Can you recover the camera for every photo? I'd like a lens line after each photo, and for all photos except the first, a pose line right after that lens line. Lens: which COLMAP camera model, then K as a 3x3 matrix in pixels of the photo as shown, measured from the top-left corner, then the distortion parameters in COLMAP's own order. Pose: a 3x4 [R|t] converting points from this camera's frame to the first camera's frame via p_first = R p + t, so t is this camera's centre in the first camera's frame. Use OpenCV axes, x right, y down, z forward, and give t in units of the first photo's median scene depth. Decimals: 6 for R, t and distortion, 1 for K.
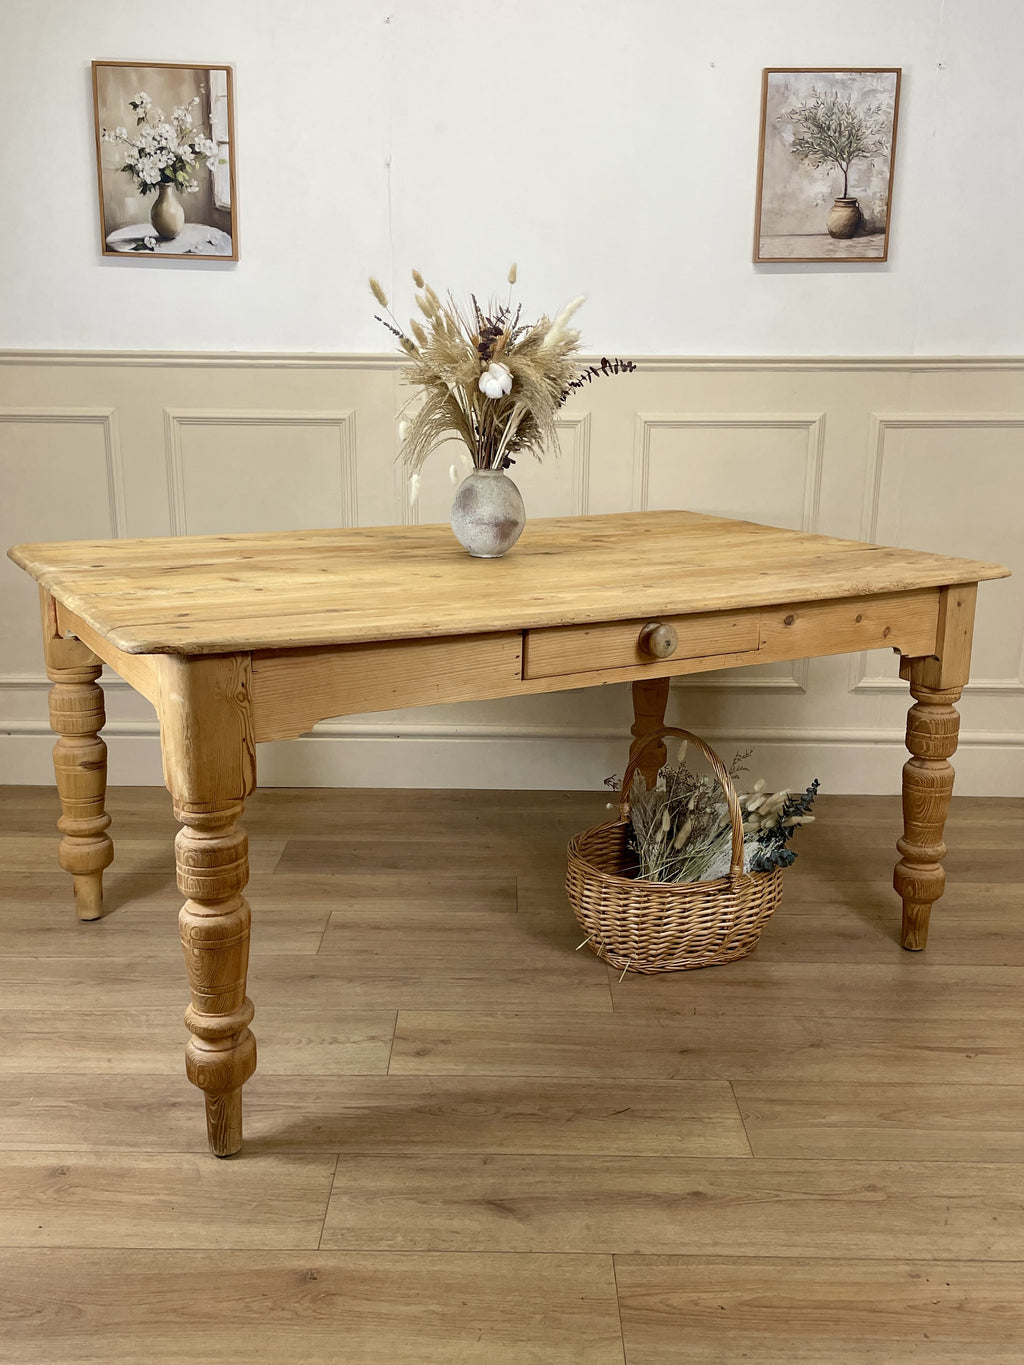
lens RADIAL K [[1268.5, 0, 505.7], [0, 1268.5, 673.6], [0, 0, 1]] dist [0.045227, 0.000000]
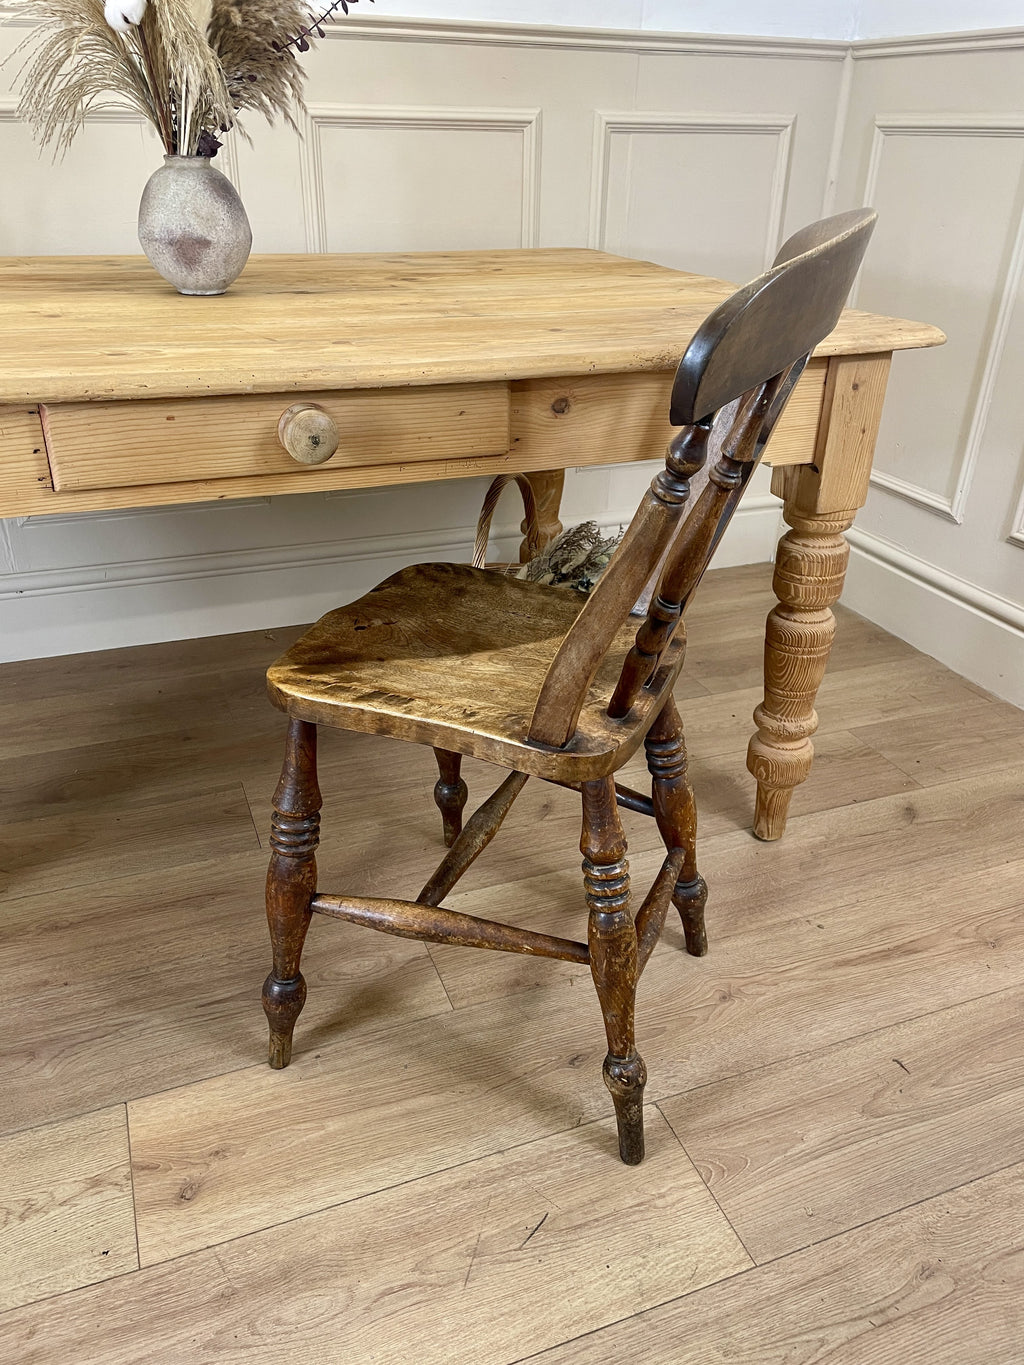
lens RADIAL K [[1031.2, 0, 511.7], [0, 1031.2, 678.4], [0, 0, 1]] dist [0.086582, -0.111026]
pose [[0.929307, -0.162264, 0.331750, -0.042465], [0.076089, 0.963157, 0.257952, -0.050350], [-0.361384, -0.214474, 0.907415, 0.475204]]
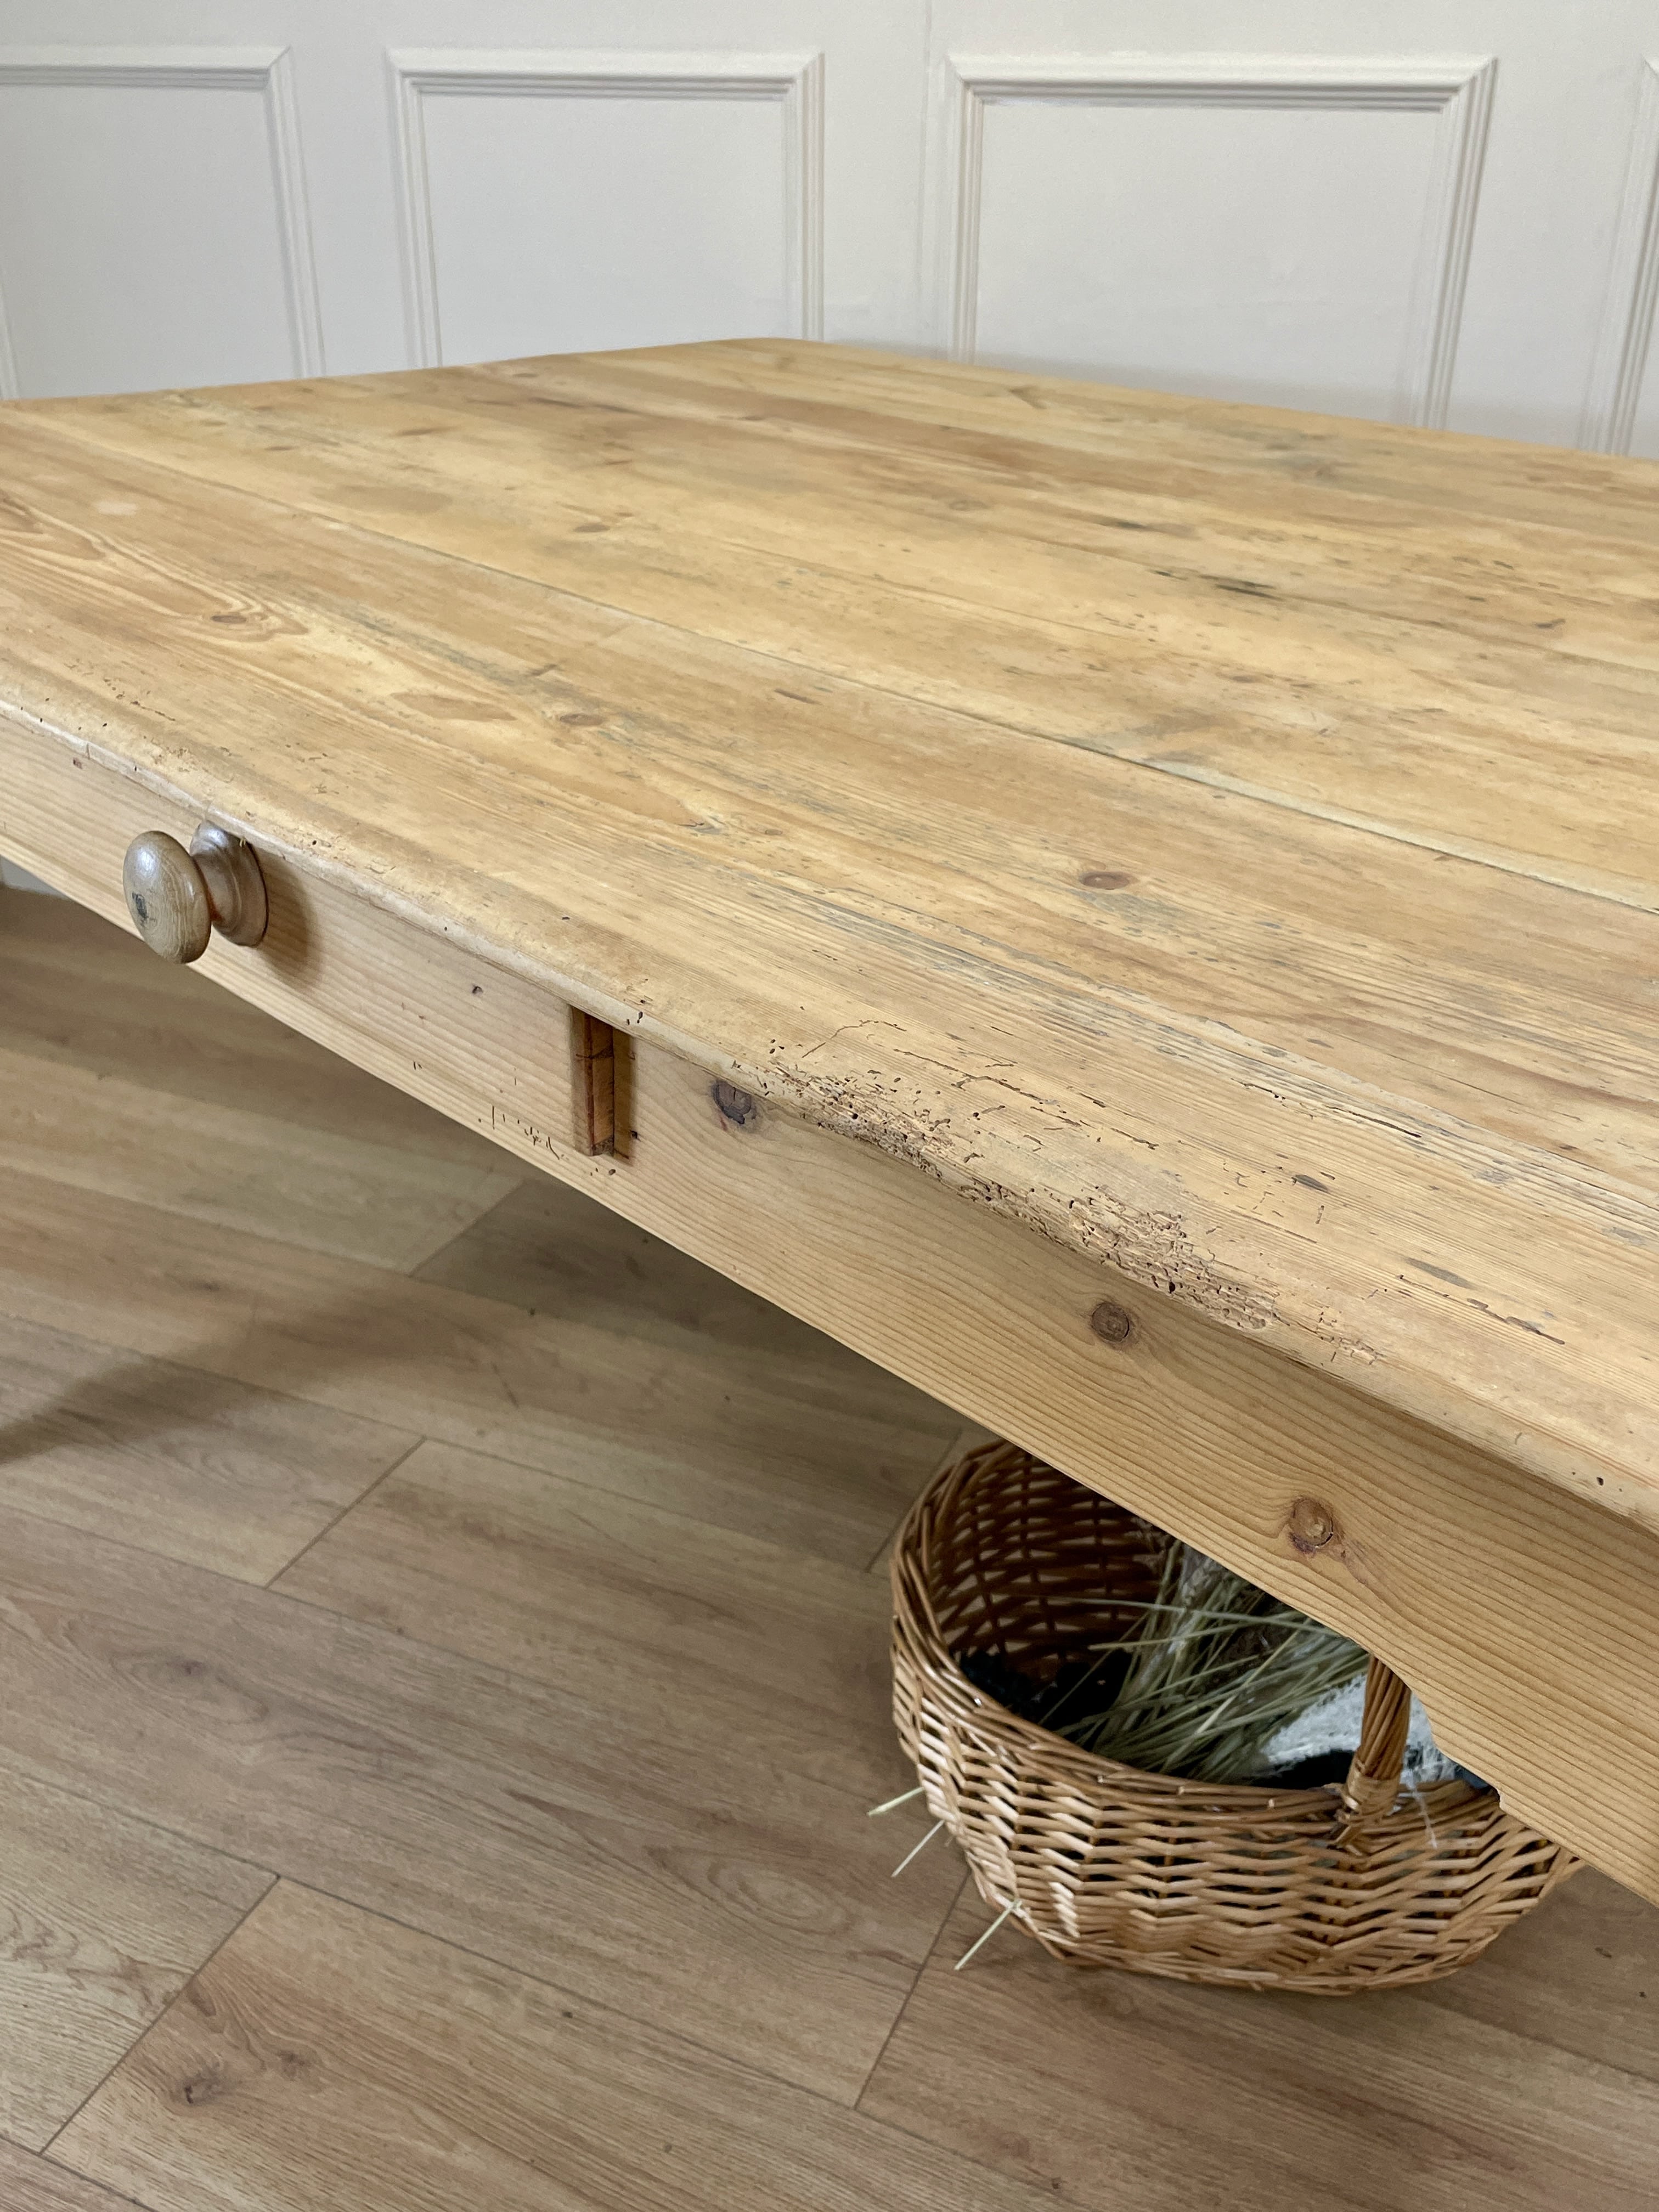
lens RADIAL K [[2055.6, 0, 833.5], [0, 2055.6, 1106.6], [0, 0, 1]] dist [0.045227, 0.000000]
pose [[0.933080, 0.165655, -0.319249, 0.168923], [-0.089371, 0.966567, 0.240334, -0.078252], [0.348389, -0.195720, 0.916689, 0.530787]]
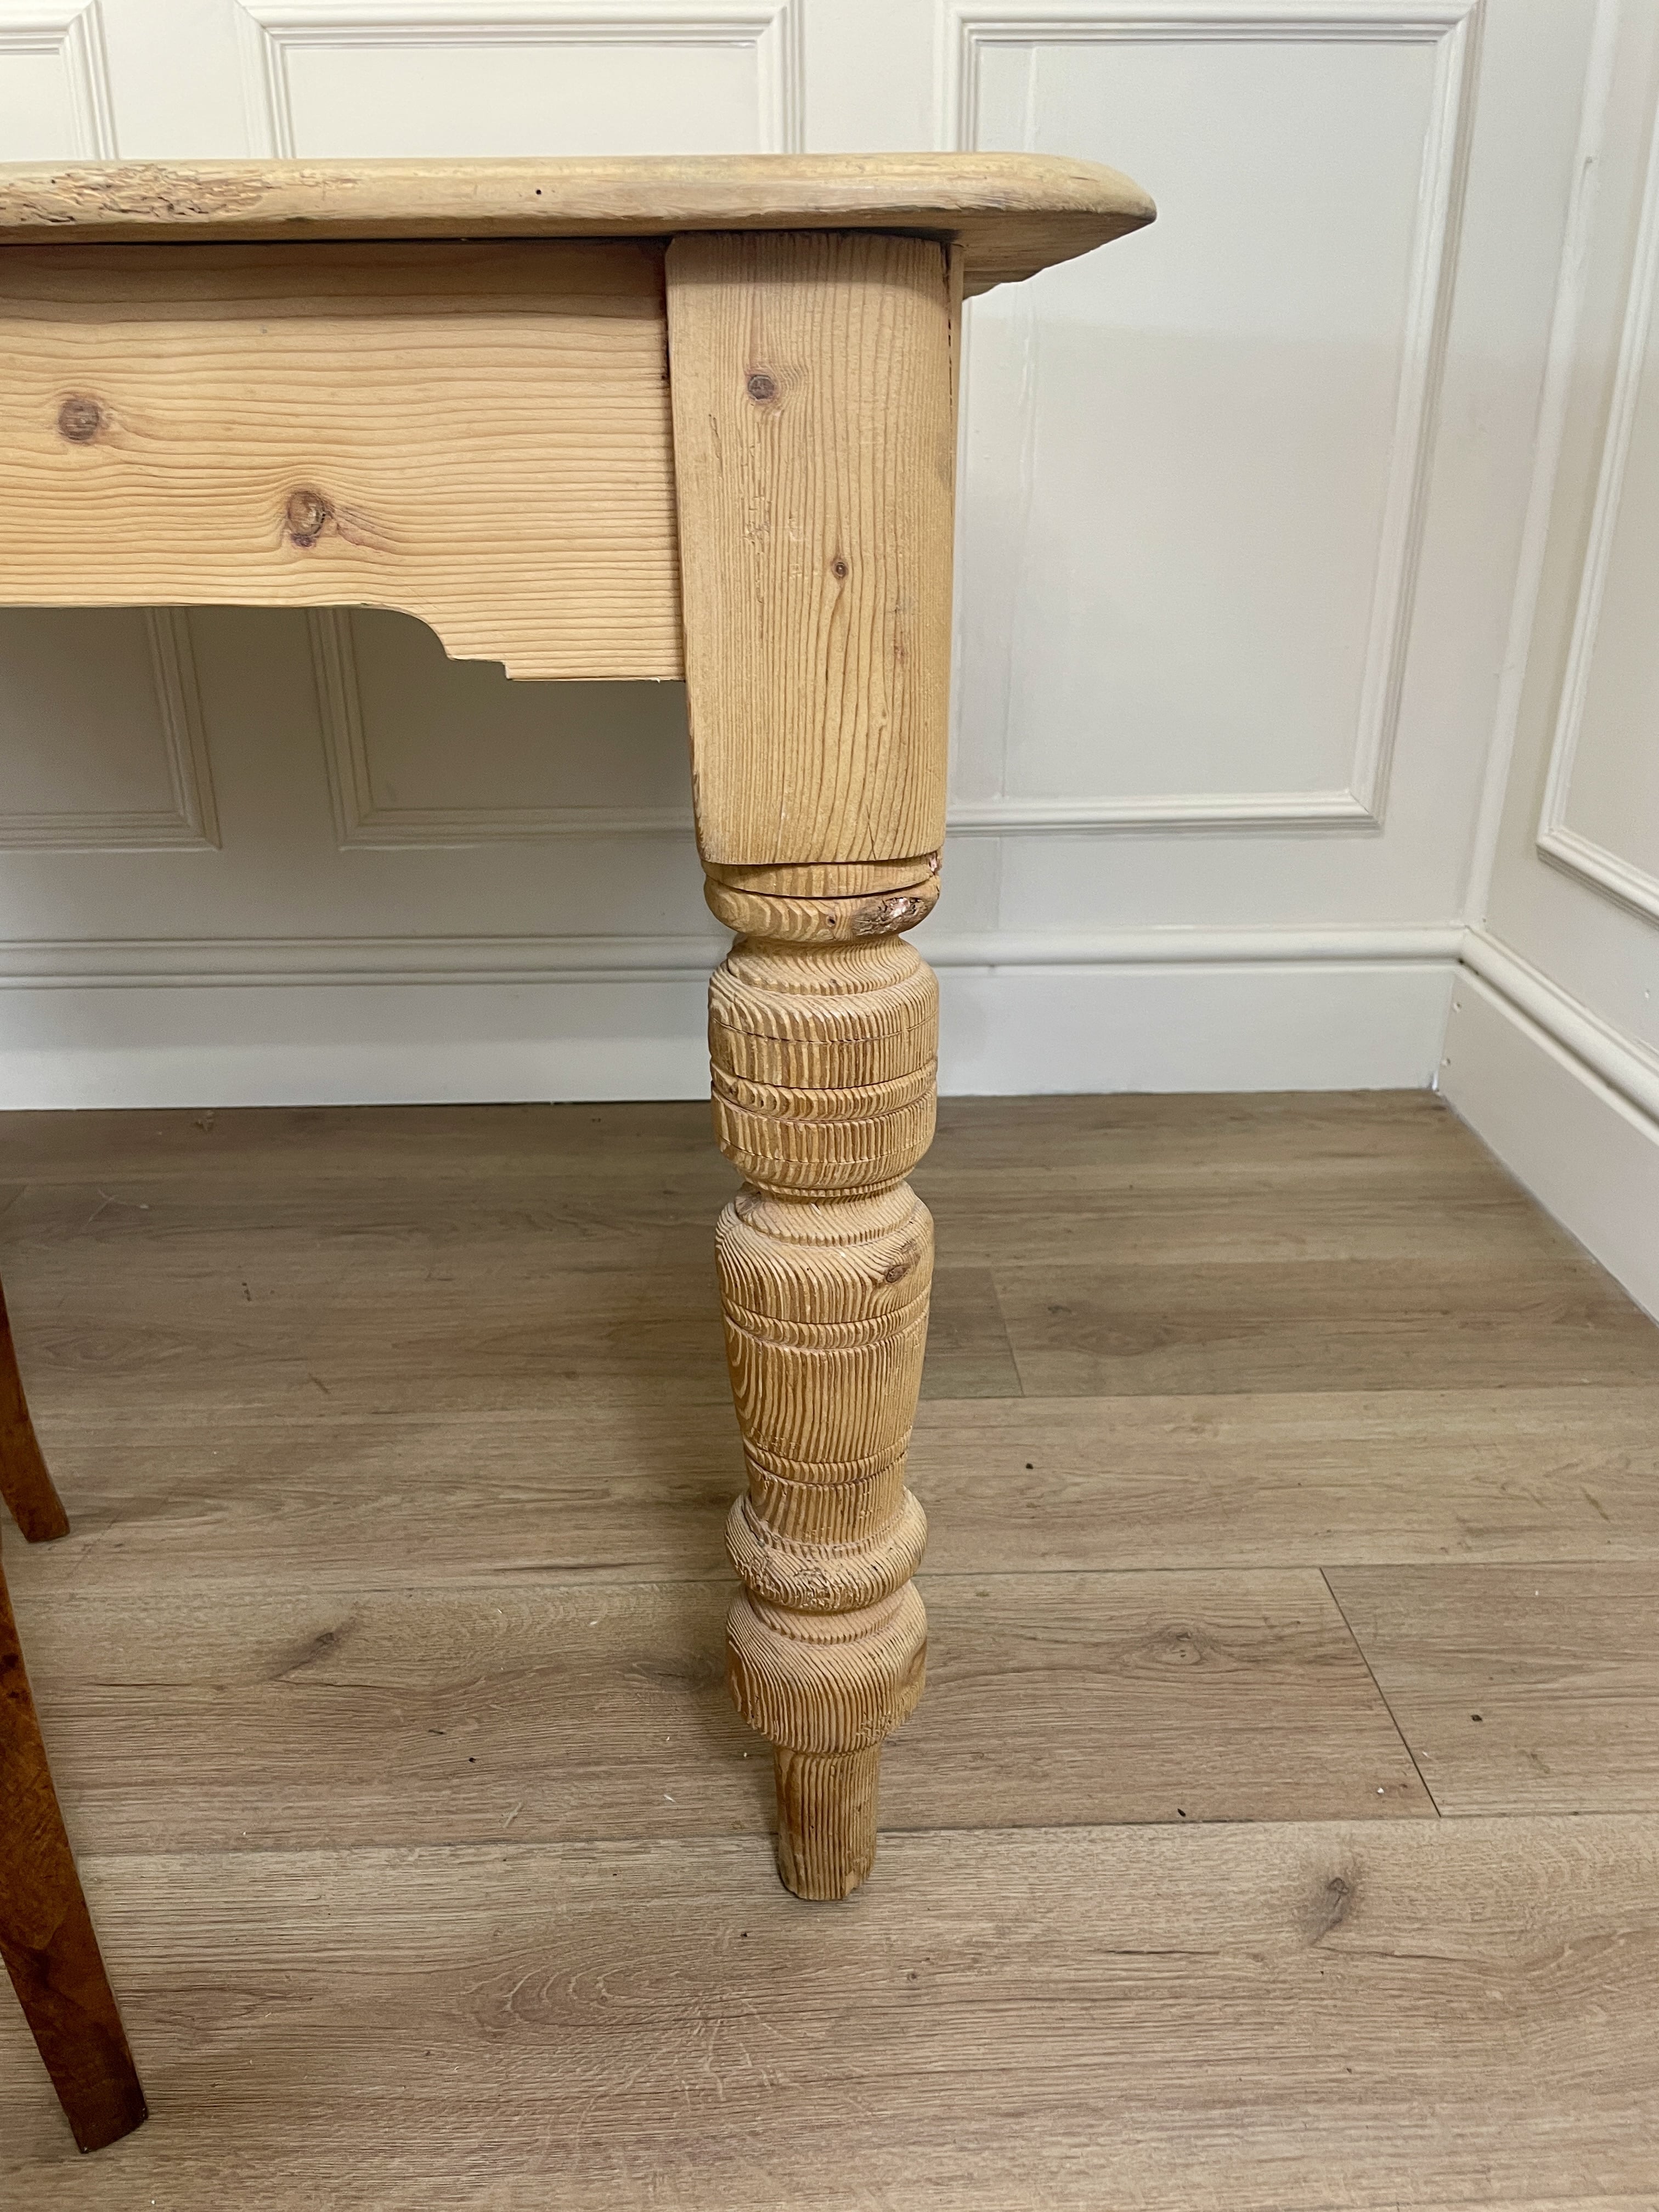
lens RADIAL K [[1671.1, 0, 826.0], [0, 1671.1, 1100.5], [0, 0, 1]] dist [0.086582, -0.111026]
pose [[0.999170, -0.026732, 0.030728, 0.311189], [0.021437, 0.986676, 0.161279, 0.014560], [-0.034630, -0.160487, 0.986430, 0.677272]]
